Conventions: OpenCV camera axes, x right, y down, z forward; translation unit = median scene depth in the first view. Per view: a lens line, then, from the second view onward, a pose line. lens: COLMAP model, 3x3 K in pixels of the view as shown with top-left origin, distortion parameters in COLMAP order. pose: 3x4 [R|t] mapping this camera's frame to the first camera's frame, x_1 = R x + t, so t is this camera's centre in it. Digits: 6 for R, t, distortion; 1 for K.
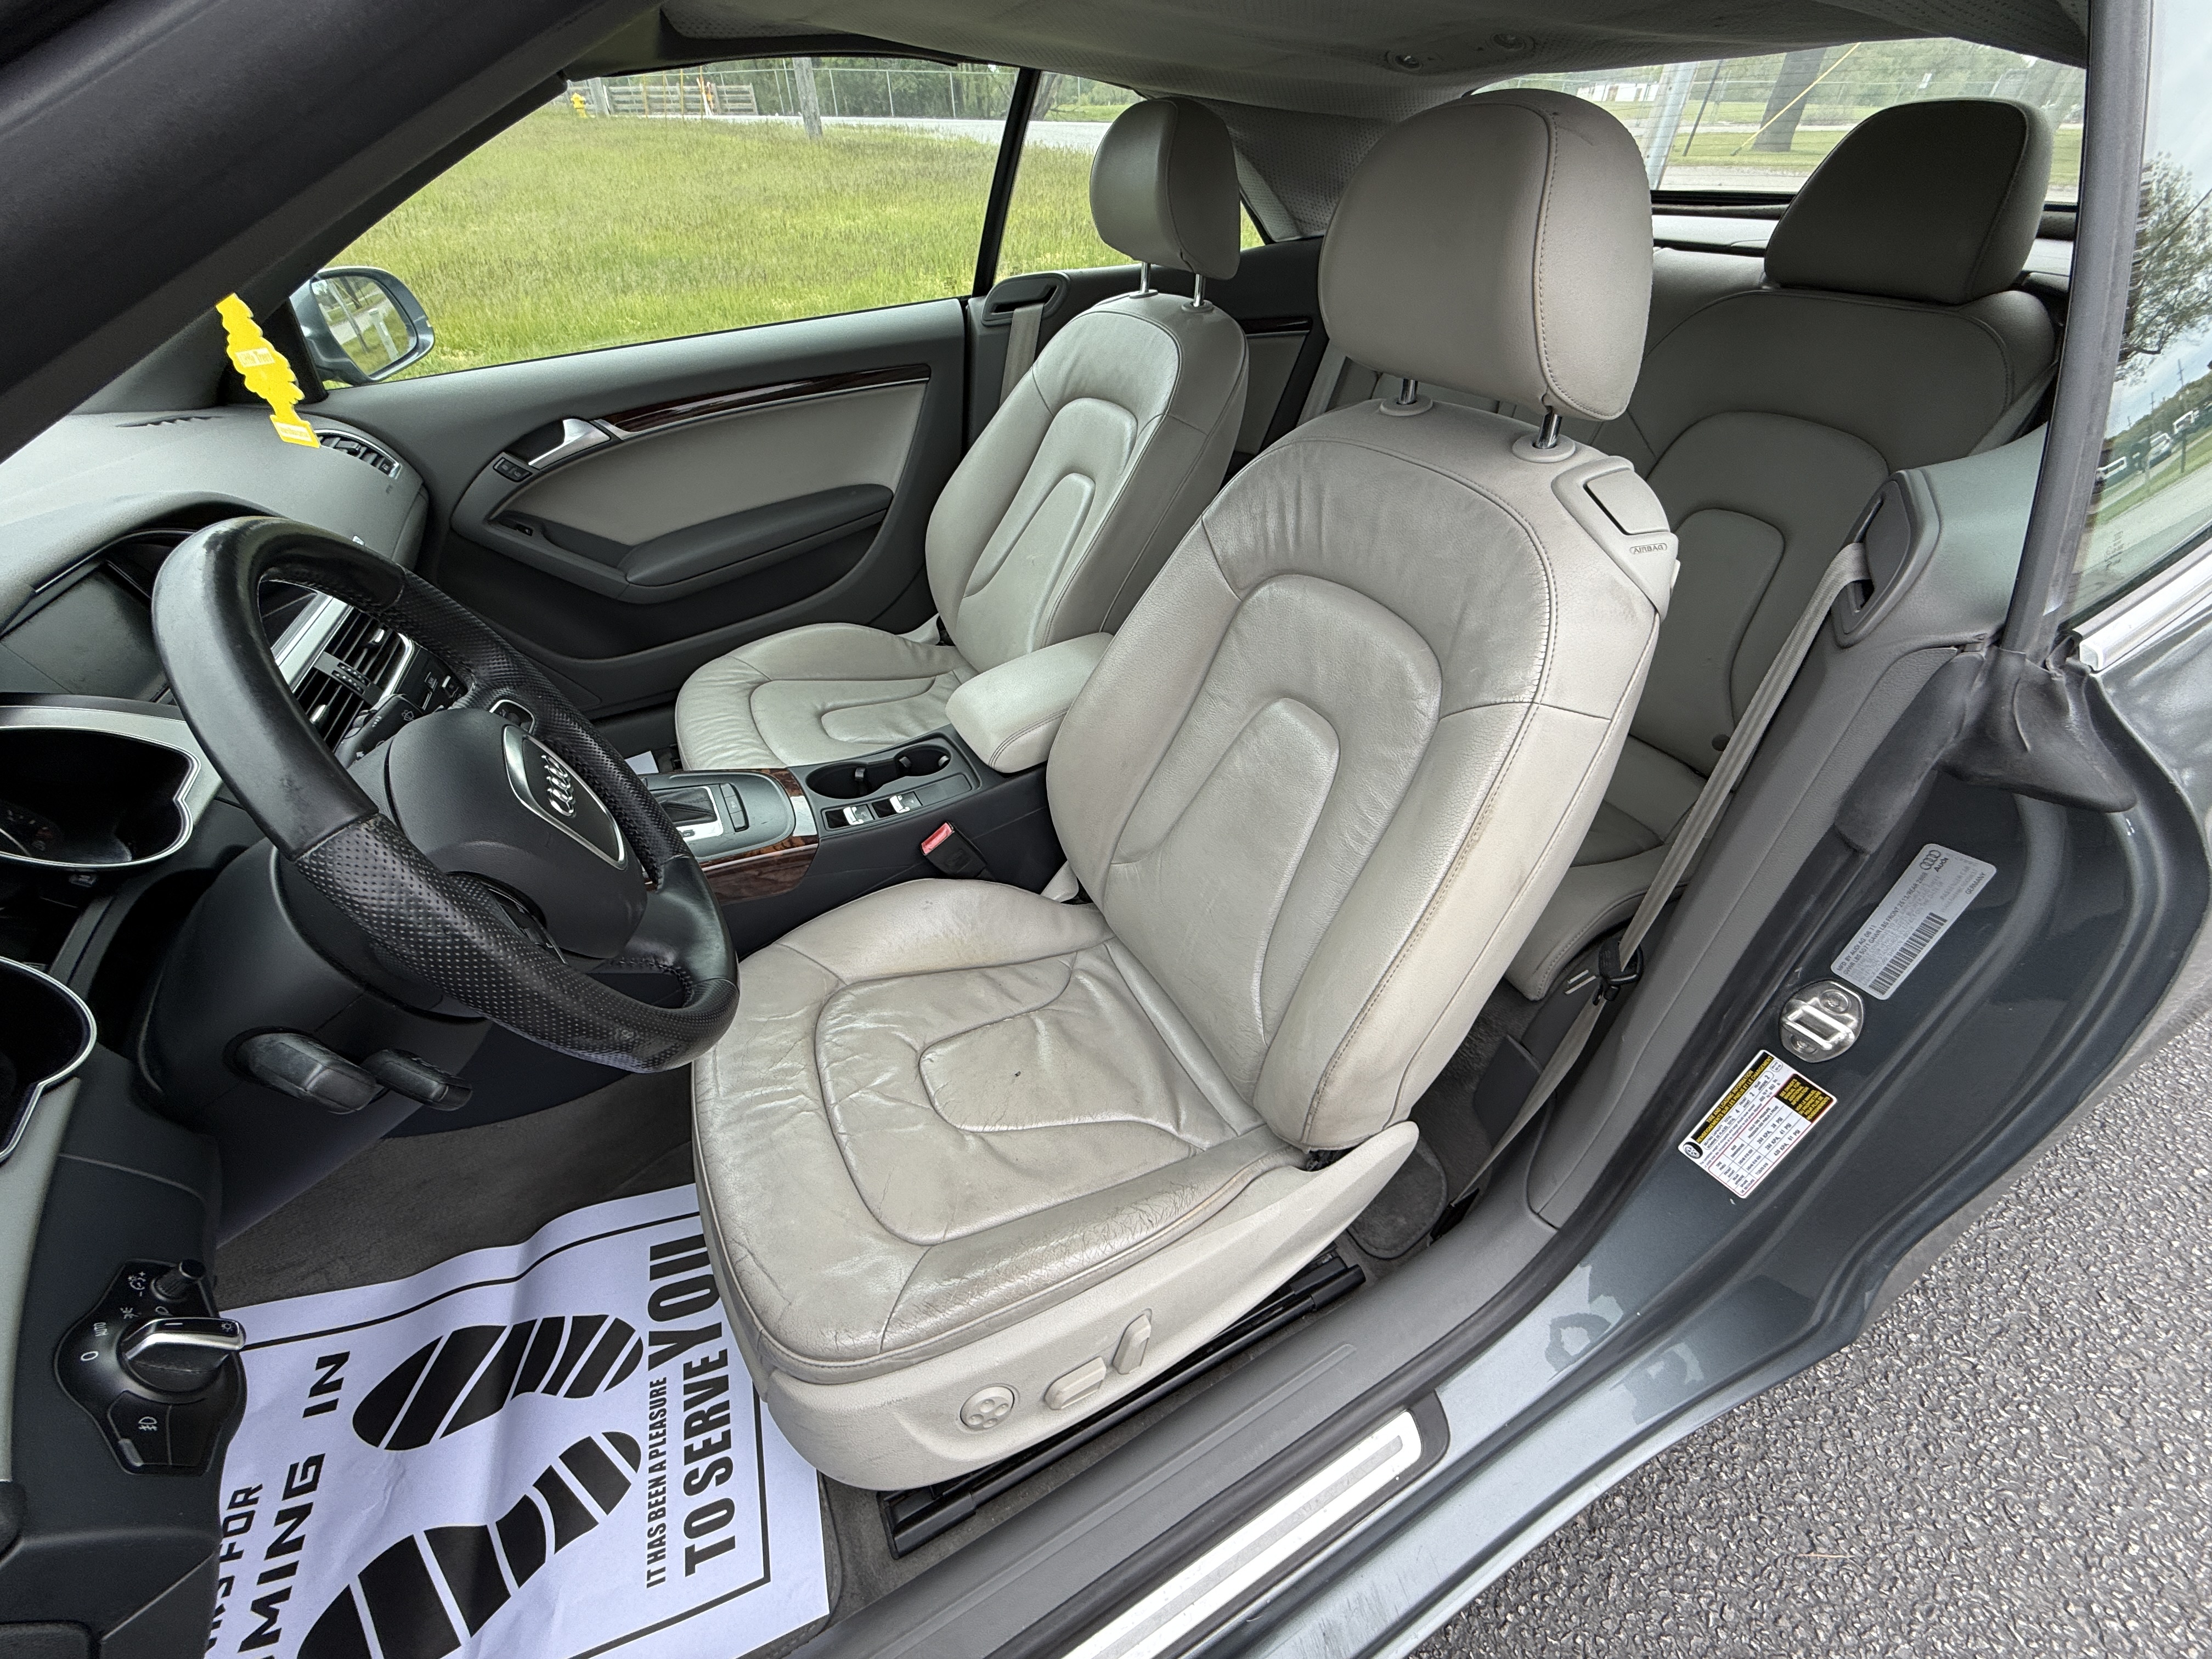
lens RADIAL K [[875.9, 0, 1106.0], [0, 875.9, 829.5], [0, 0, 1]] dist [-0.003735, 0.000028]
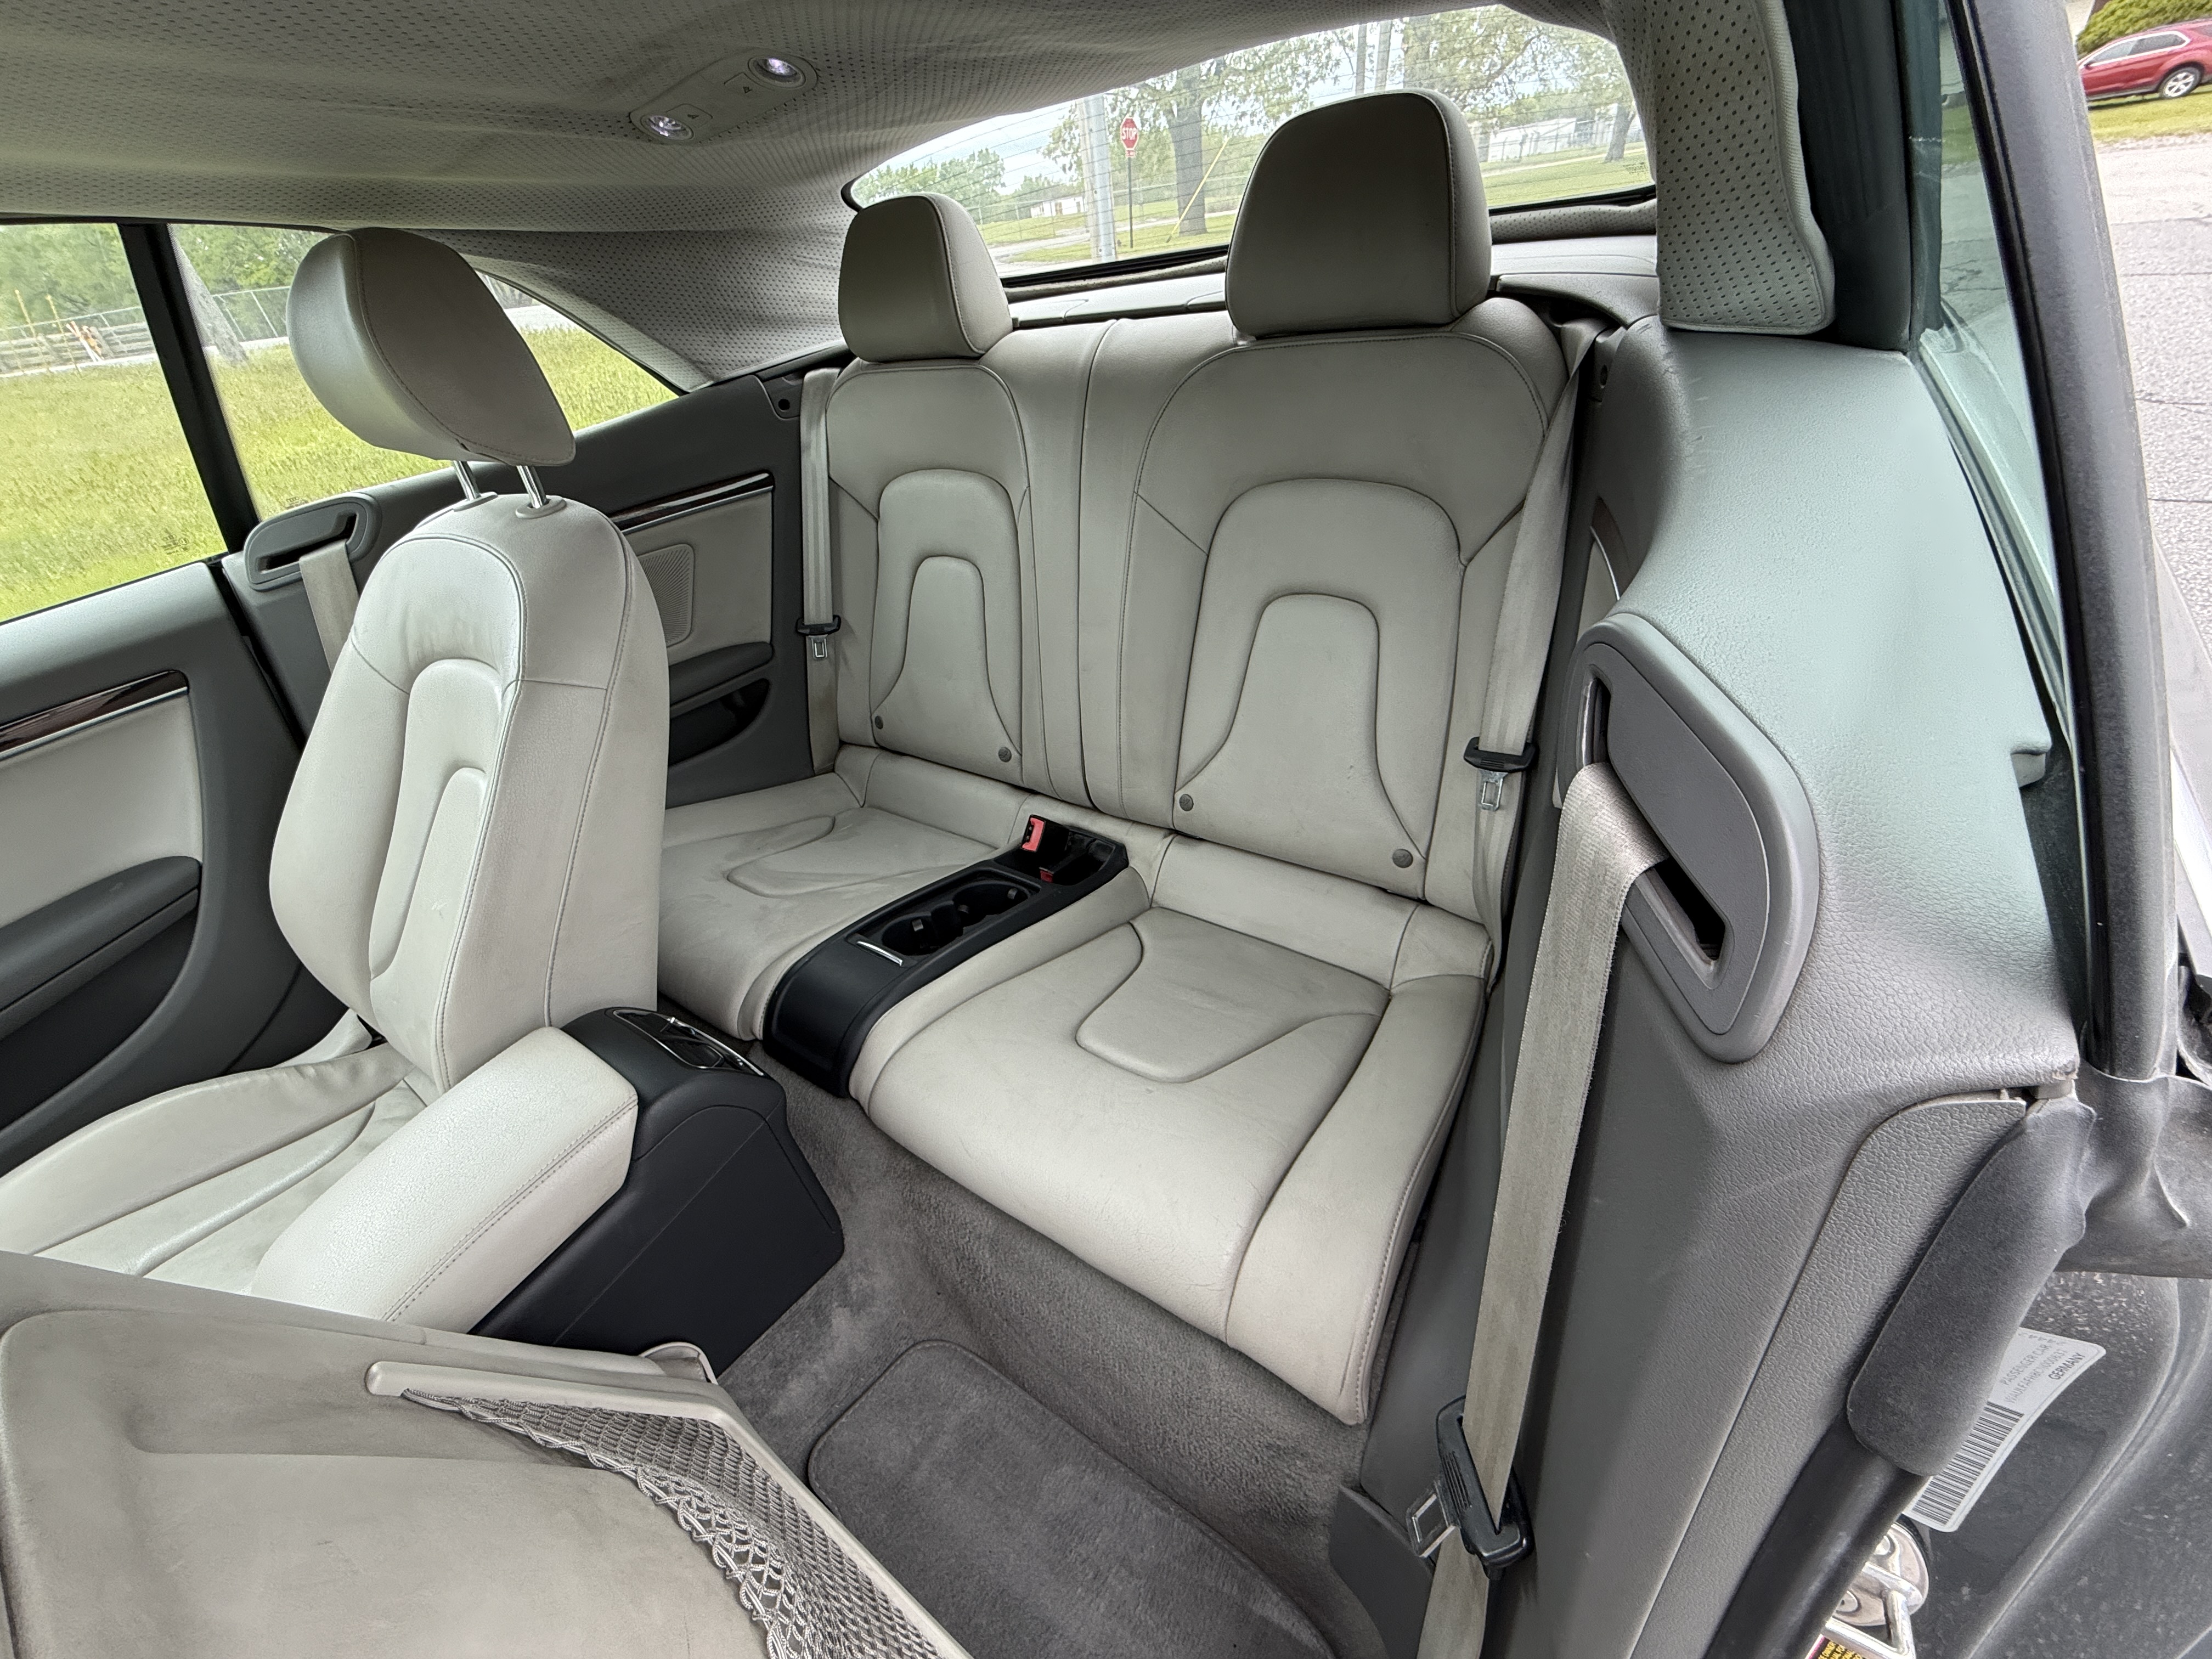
lens RADIAL K [[875.9, 0, 1106.0], [0, 875.9, 829.5], [0, 0, 1]] dist [-0.003735, 0.000028]
pose [[0.890354, -0.334821, 0.308488, 0.312486], [0.365369, 0.929755, -0.045404, -0.273809], [-0.271616, 0.153137, 0.950144, 0.430009]]
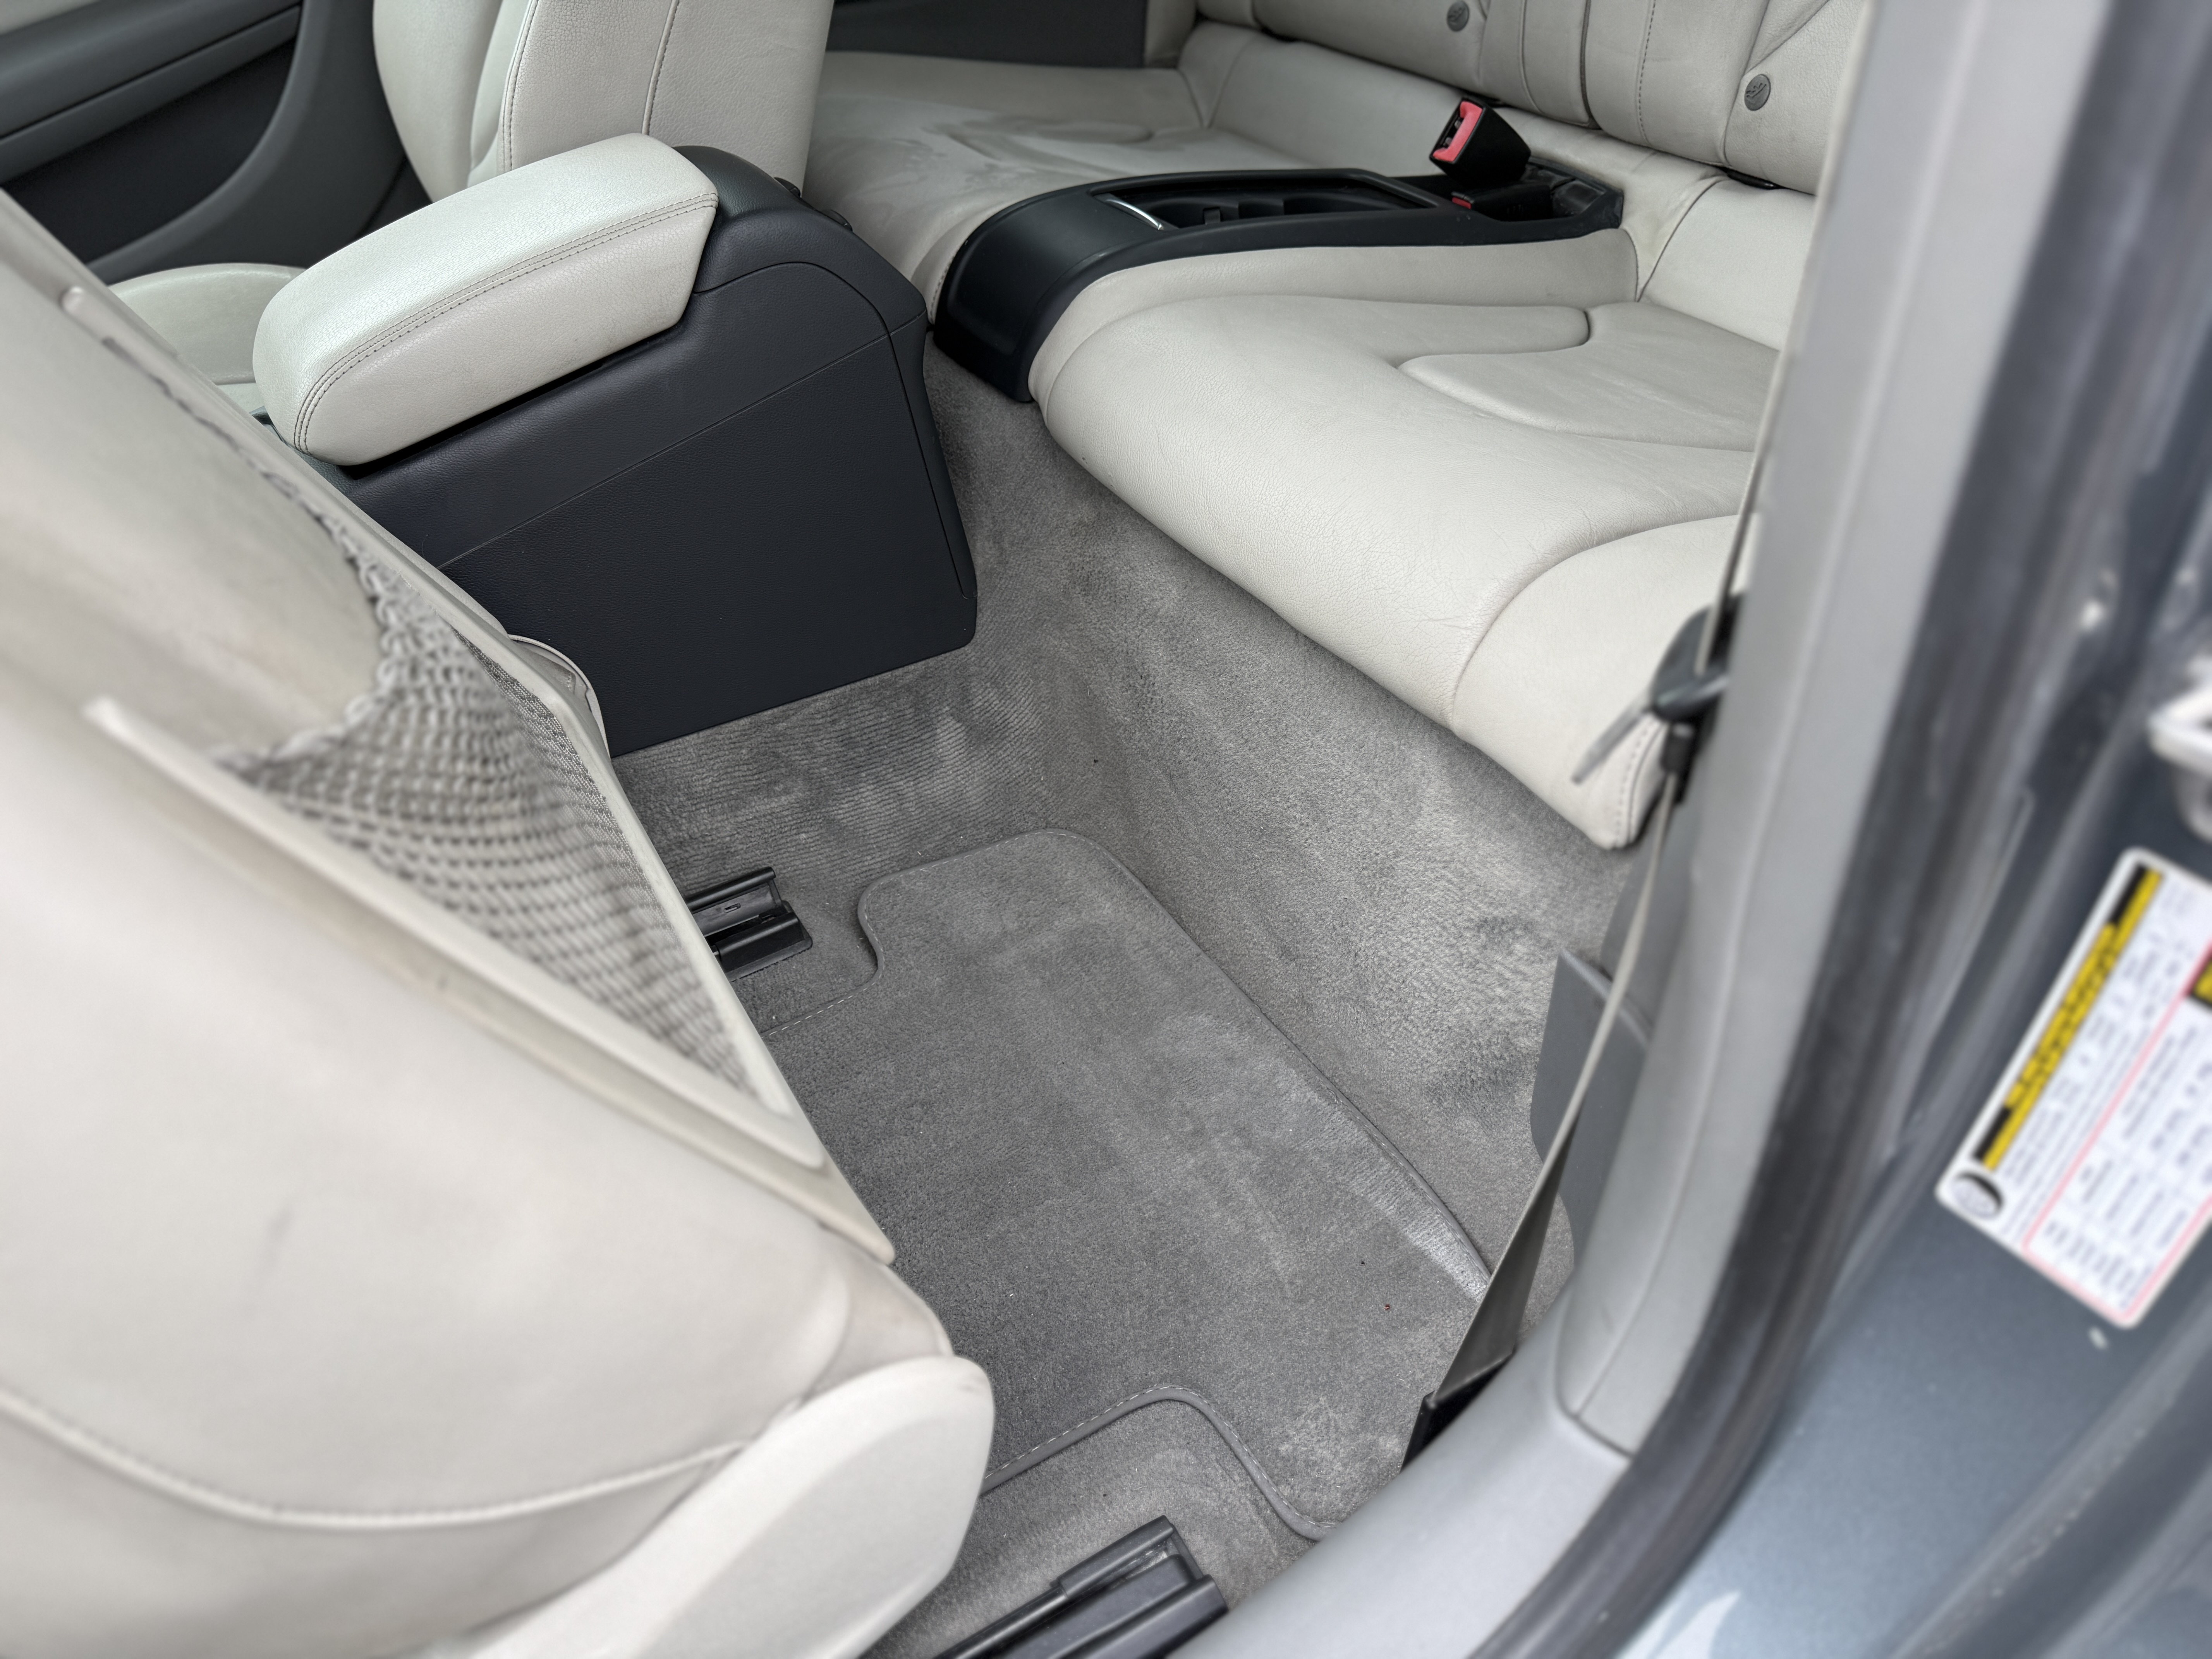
lens RADIAL K [[1571.3, 0, 1114.4], [0, 1571.3, 836.8], [0, 0, 1]] dist [0.064097, -0.077467]
pose [[0.991655, -0.111263, -0.065126, 0.361048], [0.114419, 0.992325, 0.046903, 0.149614], [0.059408, -0.053964, 0.996774, 0.347022]]
